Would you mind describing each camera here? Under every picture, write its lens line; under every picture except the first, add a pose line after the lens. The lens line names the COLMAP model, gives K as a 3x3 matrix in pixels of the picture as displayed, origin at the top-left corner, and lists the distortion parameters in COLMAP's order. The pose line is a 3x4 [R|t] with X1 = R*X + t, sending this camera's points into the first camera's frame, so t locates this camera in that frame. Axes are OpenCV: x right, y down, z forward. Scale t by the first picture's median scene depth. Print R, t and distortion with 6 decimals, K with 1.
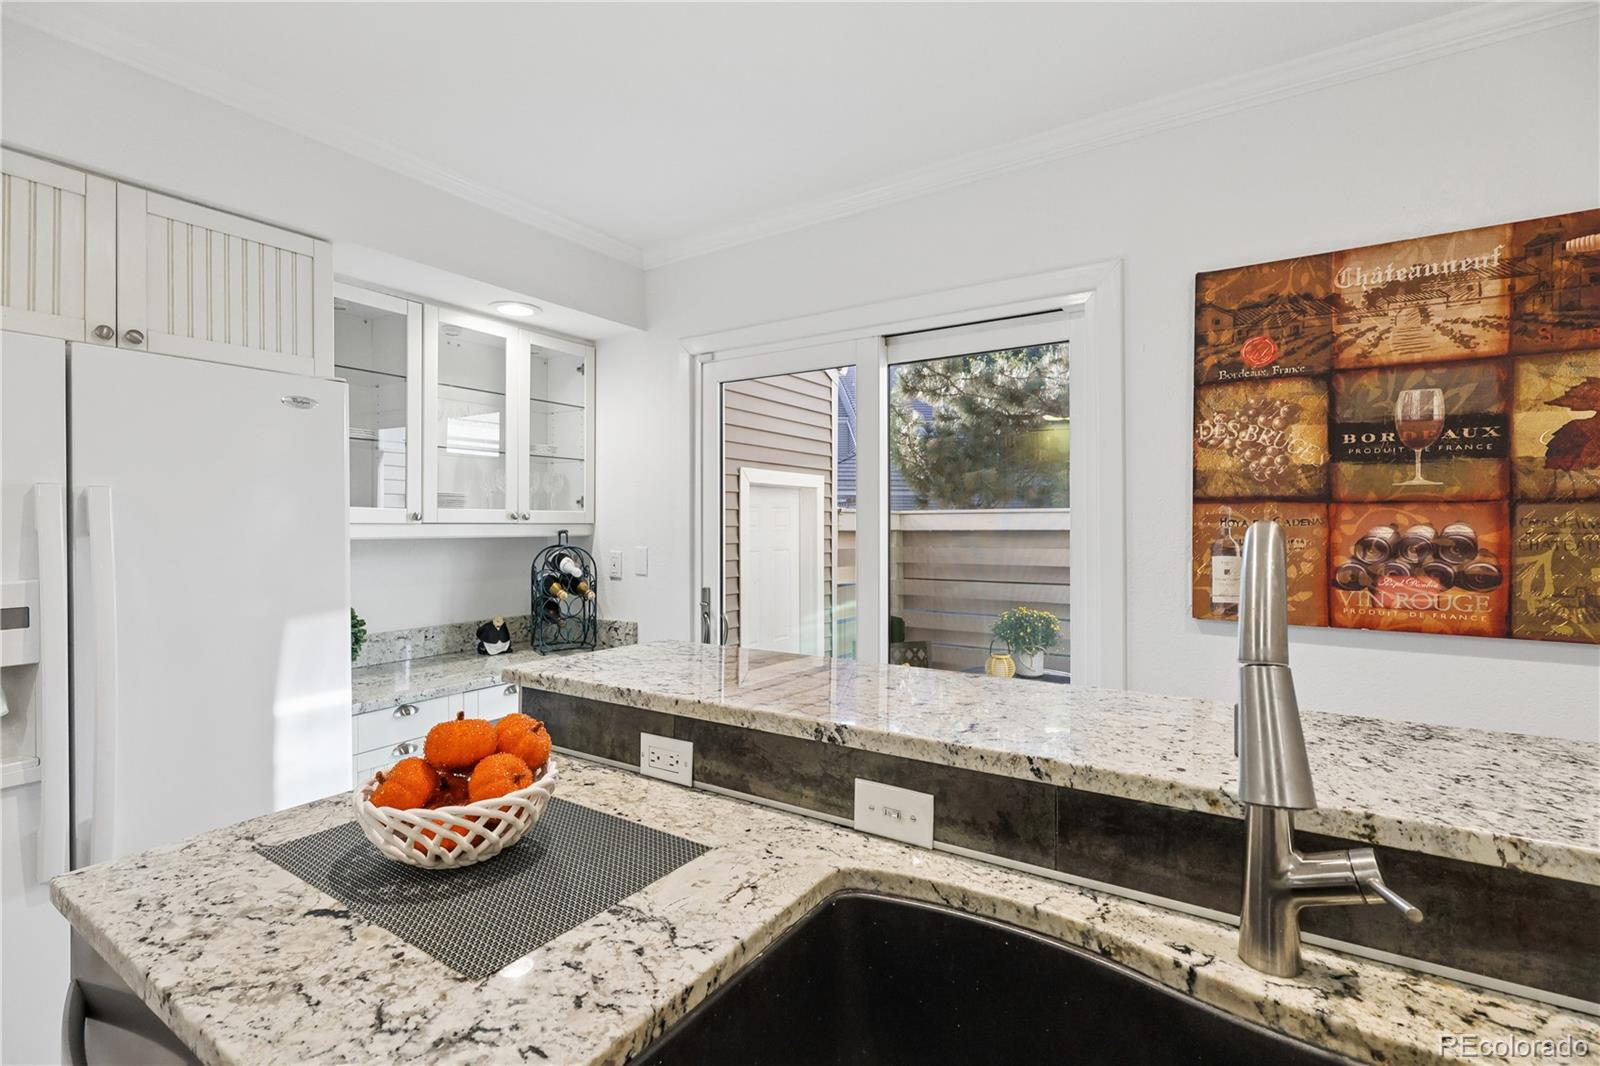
lens RADIAL K [[730.6, 0, 797.0], [0, 730.6, 524.6], [0, 0, 1]] dist [-0.001336, -0.000023]
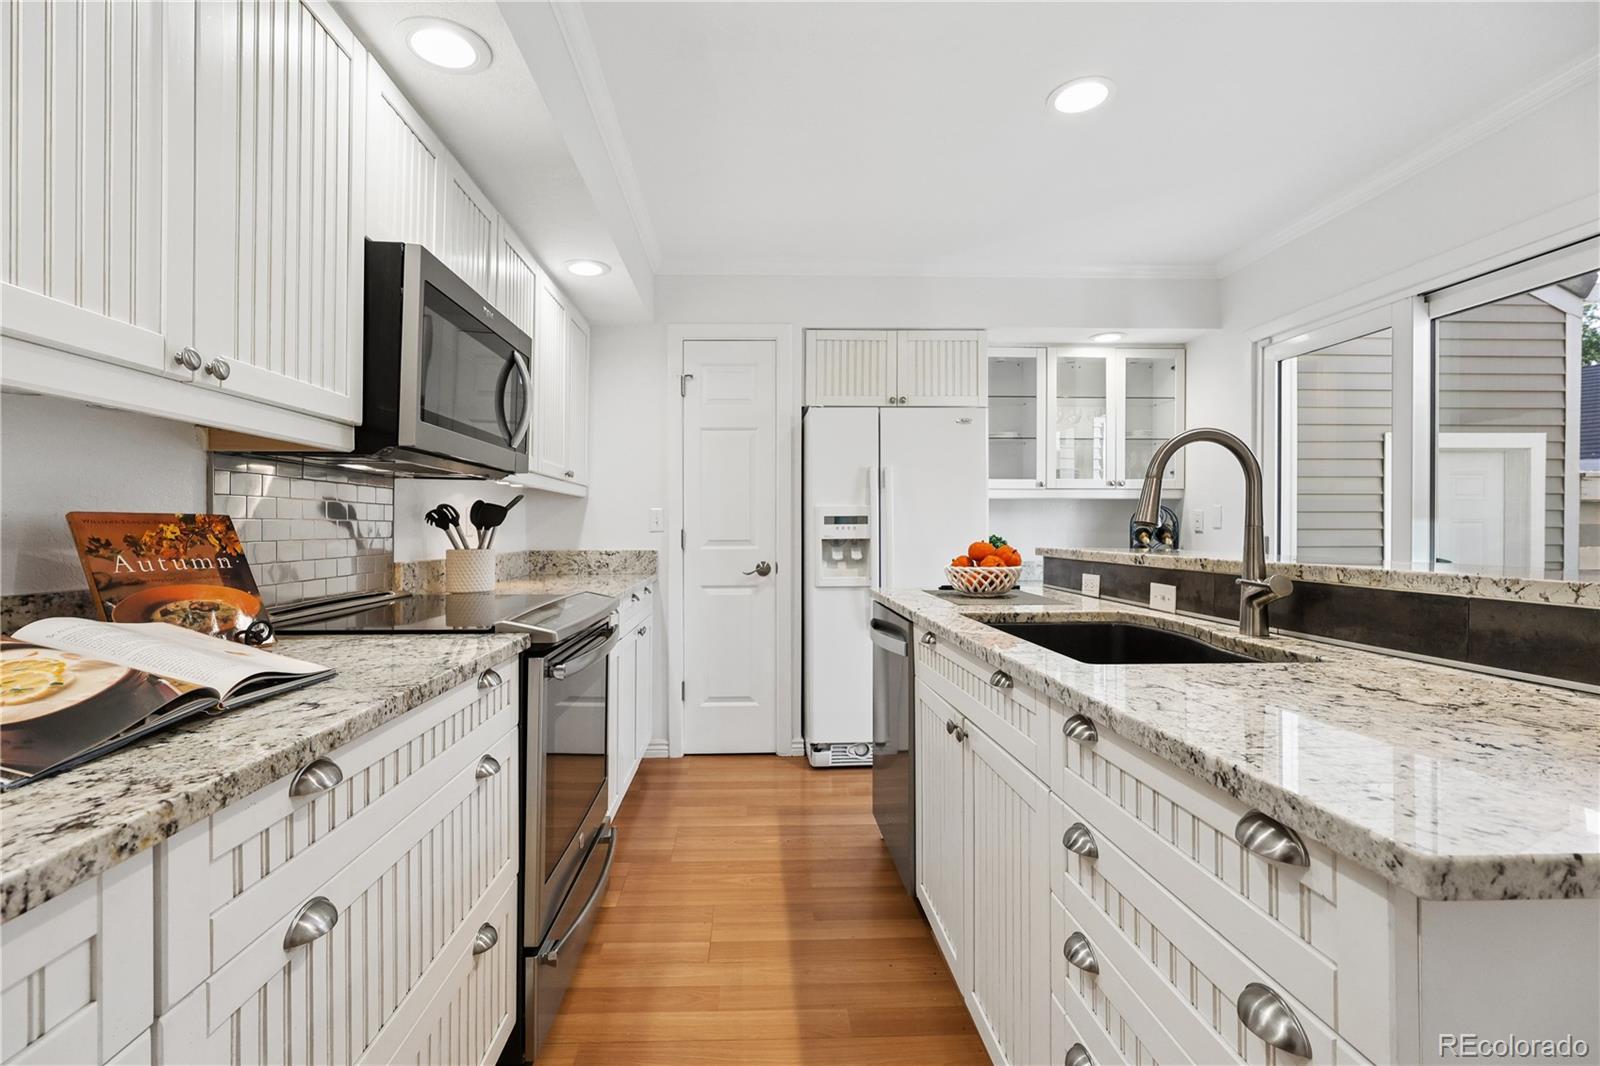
lens RADIAL K [[737.1, 0, 775.4], [0, 737.1, 530.4], [0, 0, 1]] dist [-0.000351, -0.000319]
pose [[0.577750, 0.004737, -0.816200, 0.443403], [0.000522, 0.999981, 0.006173, 0.077233], [0.816213, -0.003992, 0.577737, -0.385331]]
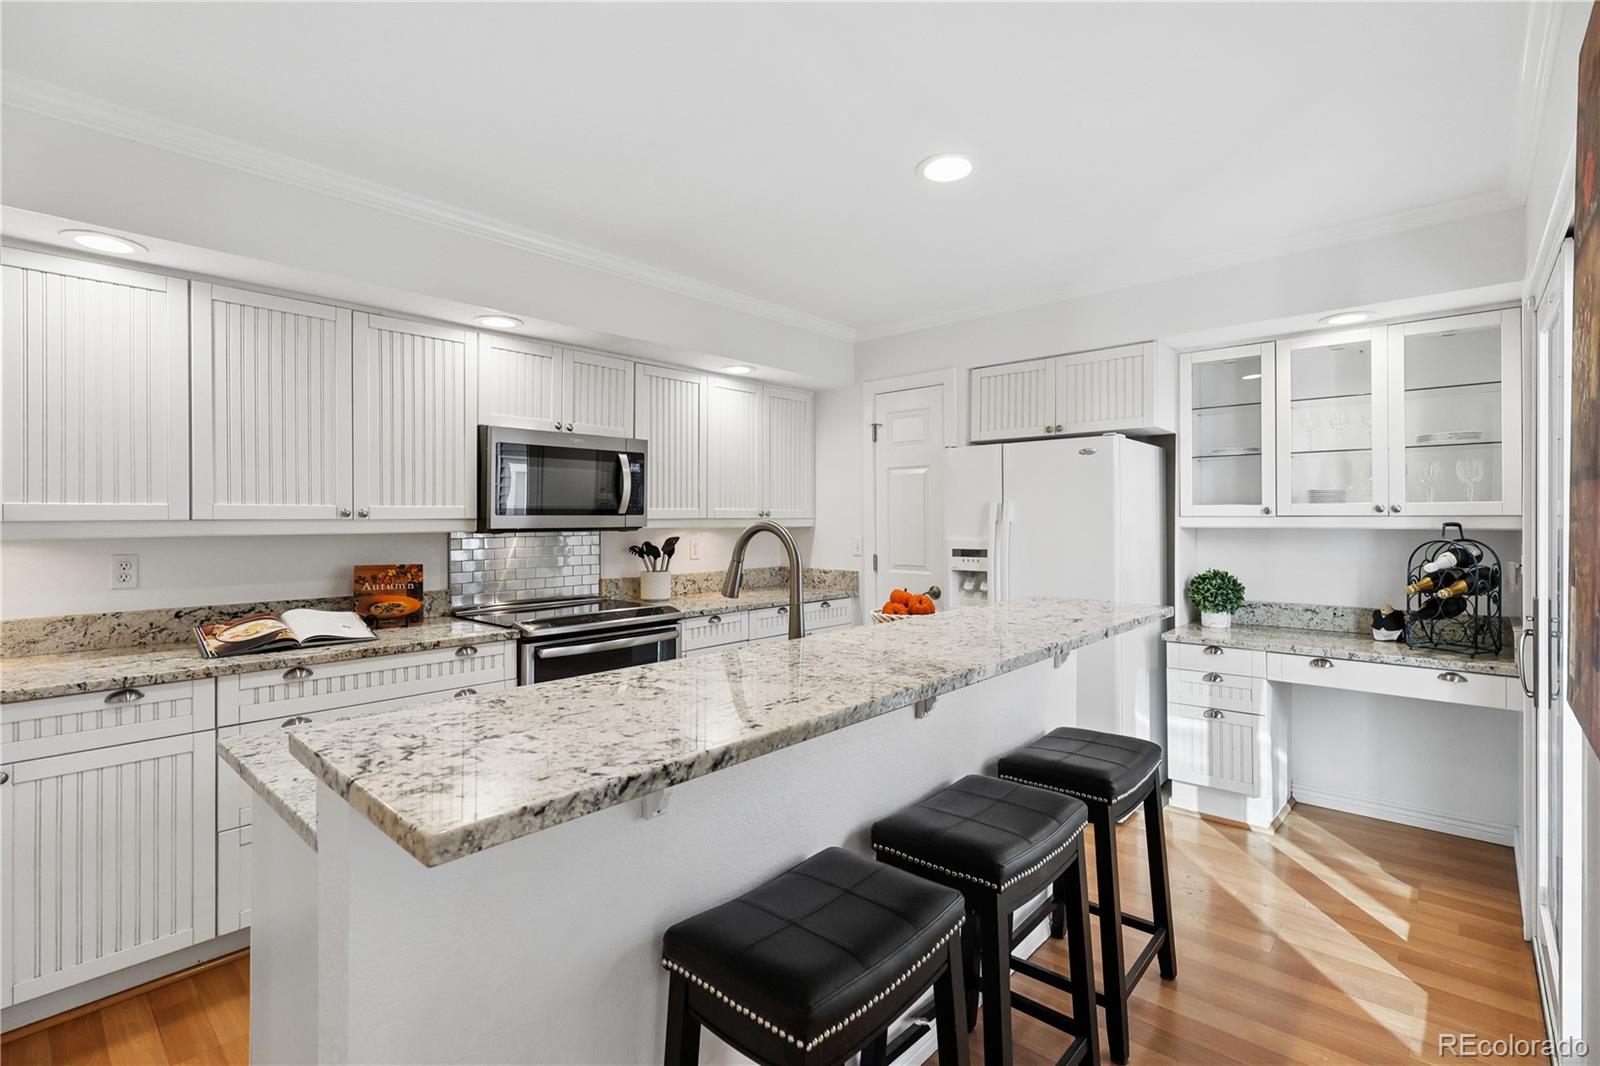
lens RADIAL K [[739.4, 0, 801.0], [0, 739.4, 523.1], [0, 0, 1]] dist [-0.003589, -0.000311]
pose [[-0.146709, 0.010978, -0.989119, 0.875491], [0.004332, 0.999936, 0.010456, -0.007083], [0.989170, -0.002750, -0.146748, 0.383052]]
